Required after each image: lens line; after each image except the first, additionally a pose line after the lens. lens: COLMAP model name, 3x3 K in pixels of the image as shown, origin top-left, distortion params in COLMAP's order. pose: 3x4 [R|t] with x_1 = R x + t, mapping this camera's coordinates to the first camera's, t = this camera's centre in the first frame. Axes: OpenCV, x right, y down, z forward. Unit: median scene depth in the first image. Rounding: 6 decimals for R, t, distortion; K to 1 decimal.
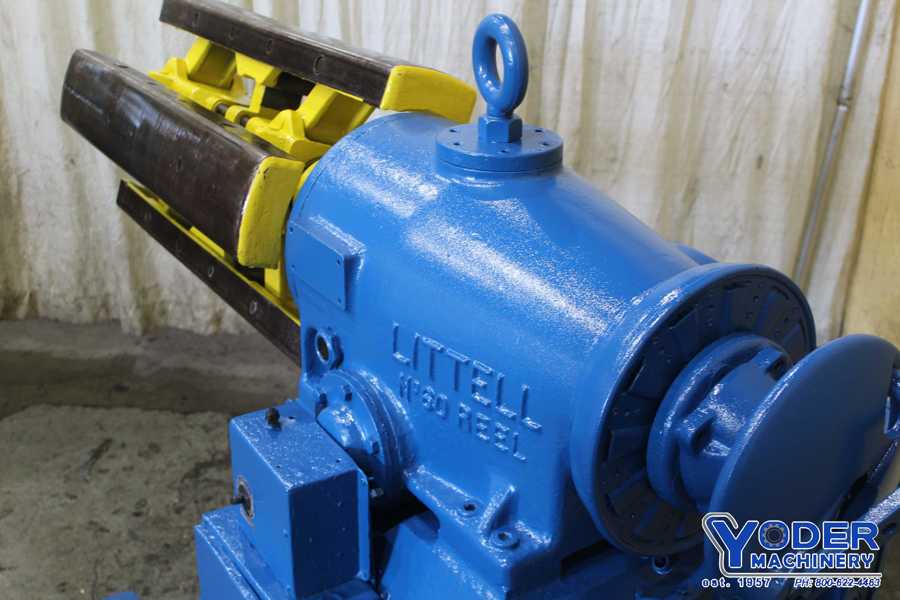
lens RADIAL K [[1034.2, 0, 450.0], [0, 1034.2, 300.0], [0, 0, 1]] dist [-0.097915, 0.089811]
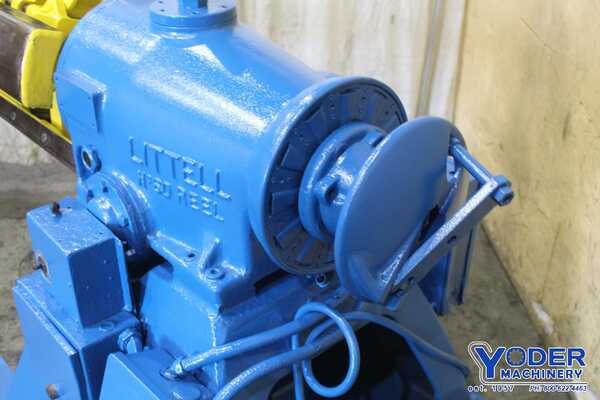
lens RADIAL K [[689.5, 0, 300.0], [0, 689.5, 200.0], [0, 0, 1]] dist [-0.097915, 0.089811]
pose [[0.989009, -0.087558, 0.119146, 0.058800], [0.074767, 0.991347, 0.107894, 0.023821], [-0.127562, -0.097800, 0.986997, 0.000550]]
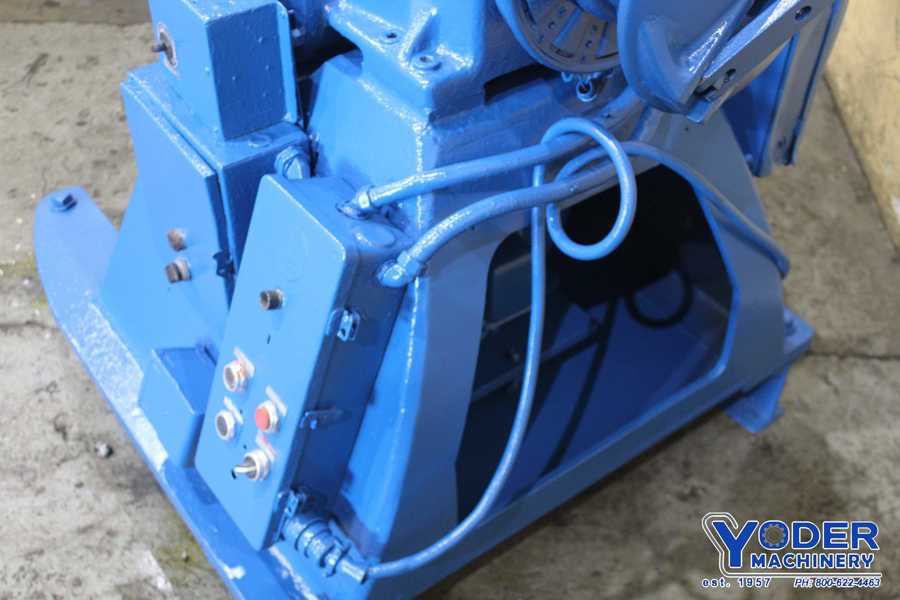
lens RADIAL K [[1034.2, 0, 450.0], [0, 1034.2, 300.0], [0, 0, 1]] dist [-0.097915, 0.089811]
pose [[0.999010, -0.031916, 0.031001, 0.033851], [0.019915, 0.943807, 0.329897, 0.109313], [-0.039788, -0.328953, 0.943508, -0.011320]]
